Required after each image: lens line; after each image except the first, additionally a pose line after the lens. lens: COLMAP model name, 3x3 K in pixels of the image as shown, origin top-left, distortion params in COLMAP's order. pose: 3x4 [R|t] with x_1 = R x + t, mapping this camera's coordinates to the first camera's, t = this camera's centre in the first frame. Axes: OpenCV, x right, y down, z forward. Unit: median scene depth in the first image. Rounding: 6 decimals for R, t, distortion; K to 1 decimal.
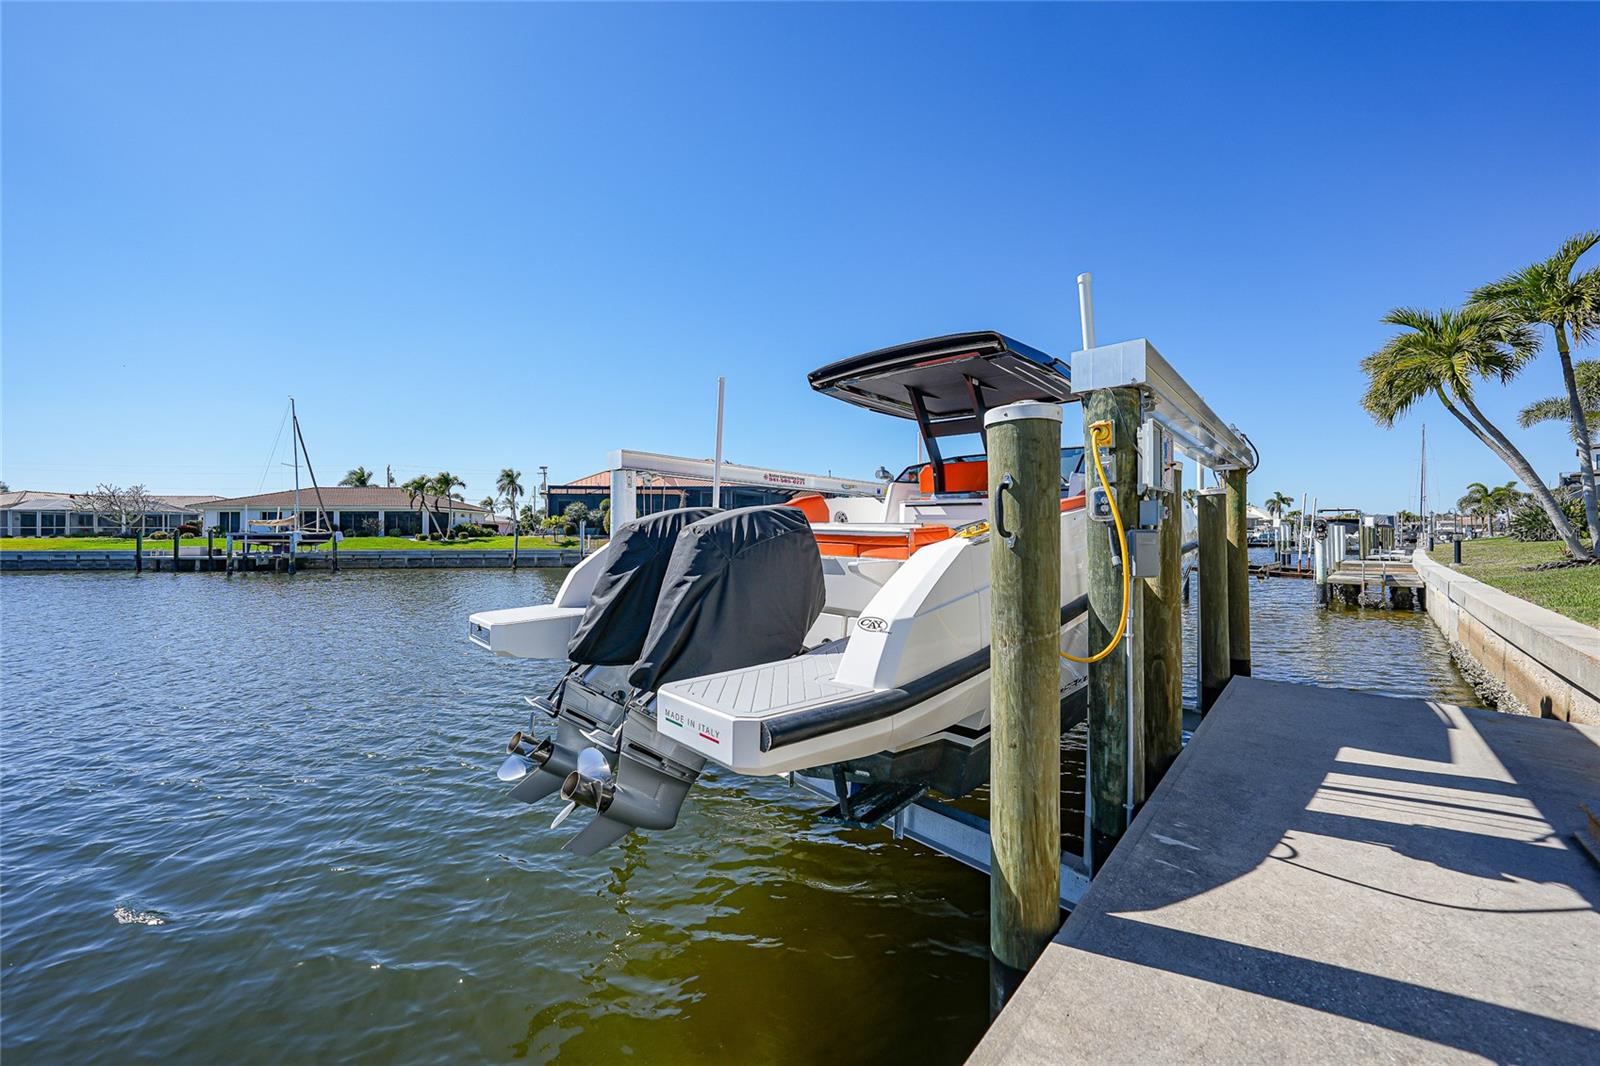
lens RADIAL K [[564.5, 0, 792.5], [0, 564.5, 533.8], [0, 0, 1]] dist [-0.000308, 0.000336]
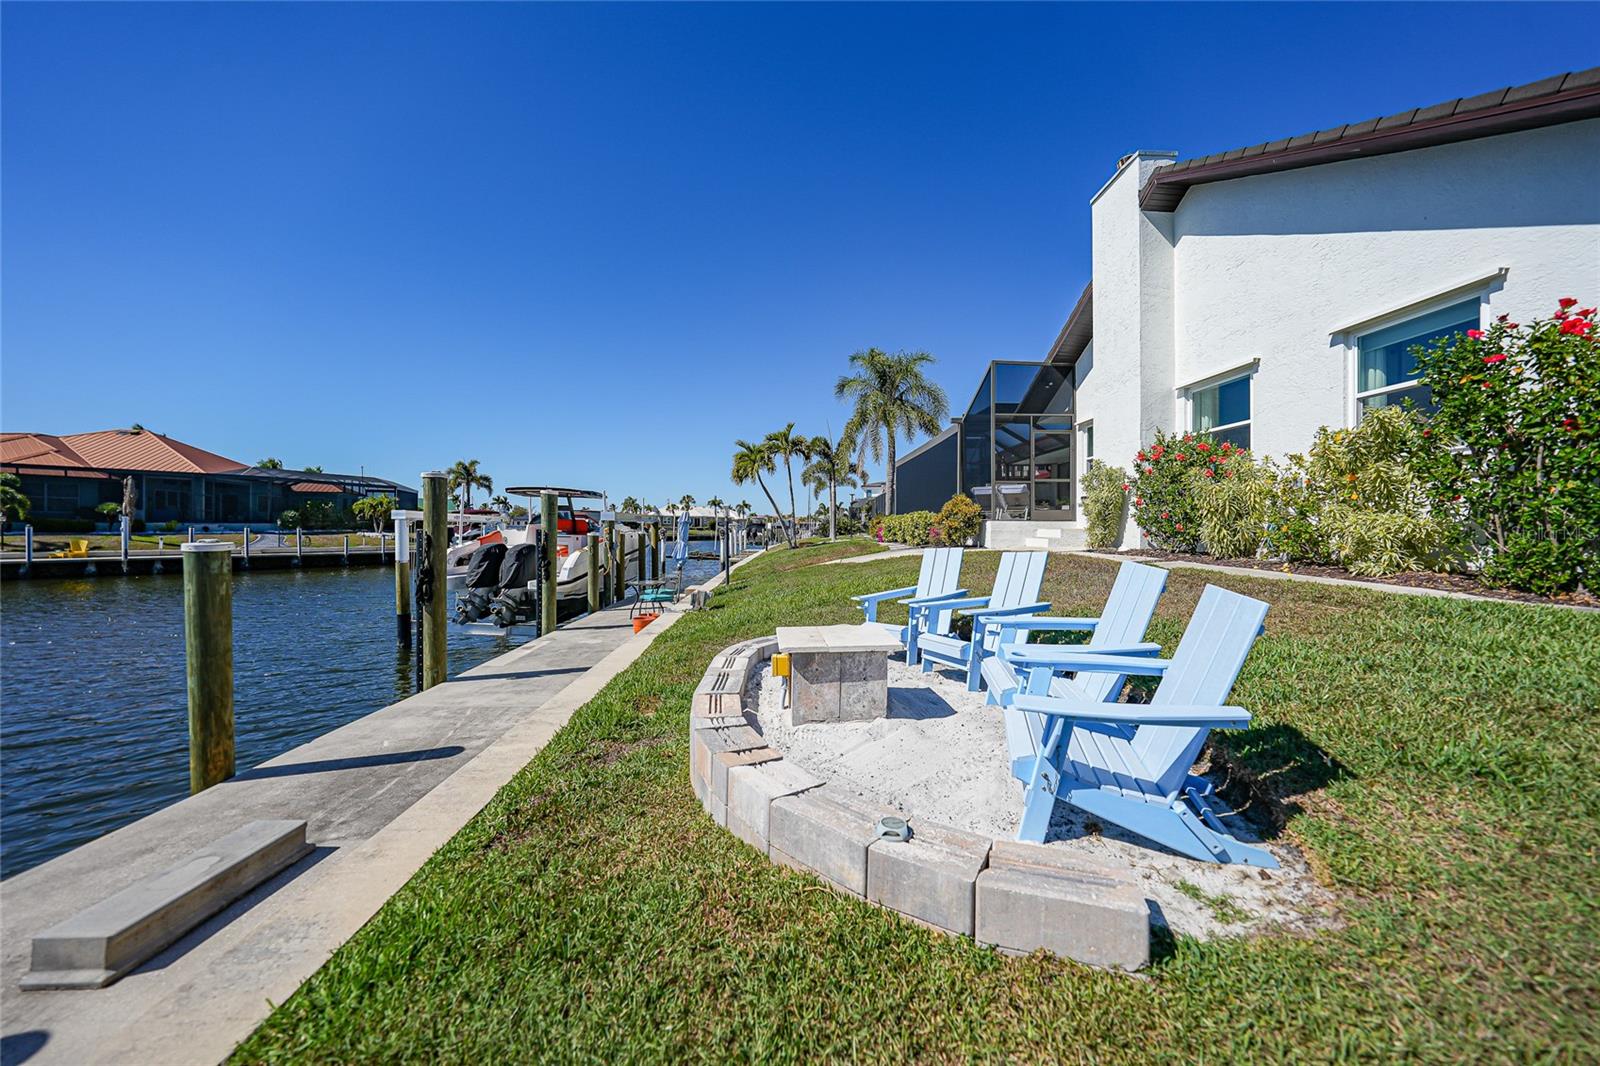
lens RADIAL K [[564.5, 0, 792.5], [0, 564.5, 533.8], [0, 0, 1]] dist [-0.000308, 0.000336]
pose [[0.706506, 0.001492, 0.707705, -0.406670], [-0.008116, 0.999949, 0.005994, -0.042610], [-0.707660, -0.009978, 0.706483, -0.819926]]
